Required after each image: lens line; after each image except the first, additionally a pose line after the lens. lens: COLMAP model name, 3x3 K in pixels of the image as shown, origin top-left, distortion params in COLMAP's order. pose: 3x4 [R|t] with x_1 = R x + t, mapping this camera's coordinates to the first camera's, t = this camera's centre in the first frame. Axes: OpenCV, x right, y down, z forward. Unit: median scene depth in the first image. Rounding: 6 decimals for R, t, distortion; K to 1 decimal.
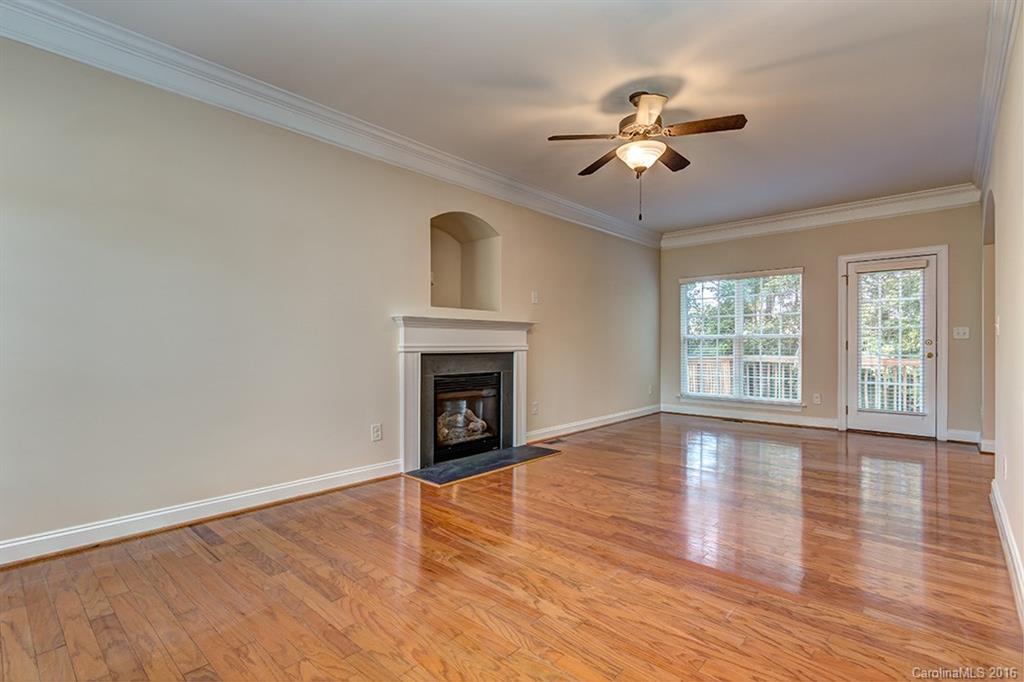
lens RADIAL K [[474.9, 0, 509.8], [0, 474.9, 343.2], [0, 0, 1]] dist [0.002574, -0.001508]
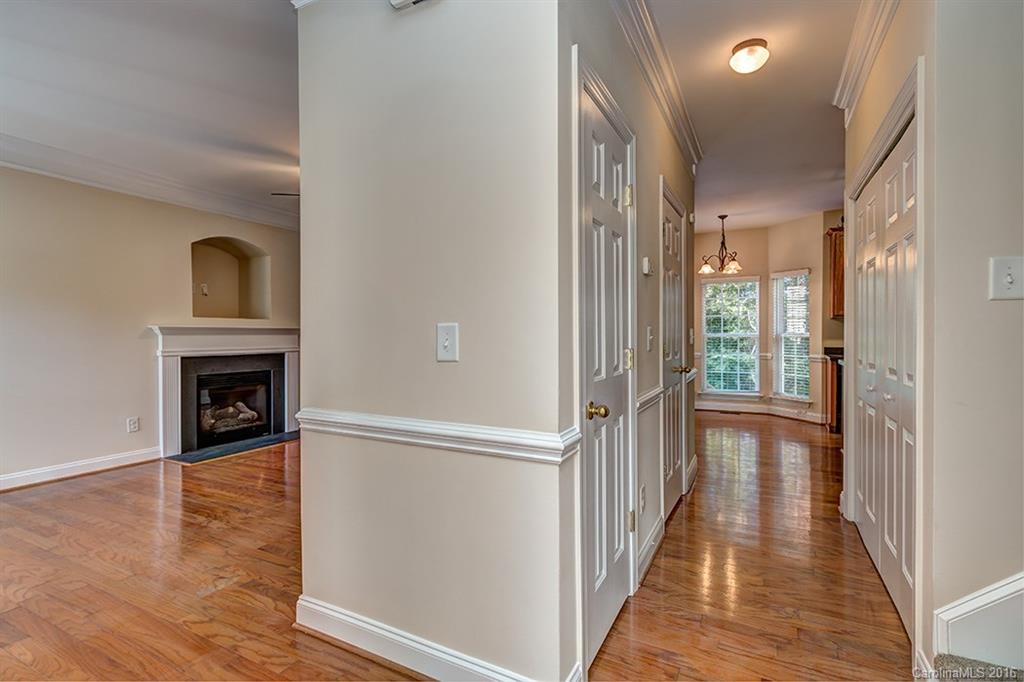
lens RADIAL K [[474.9, 0, 518.0], [0, 474.9, 339.2], [0, 0, 1]] dist [0.002574, -0.001508]
pose [[0.961516, -0.005522, 0.274693, 0.288680], [0.002774, 0.999942, 0.010393, -0.031907], [-0.274734, -0.009231, 0.961476, -0.366241]]
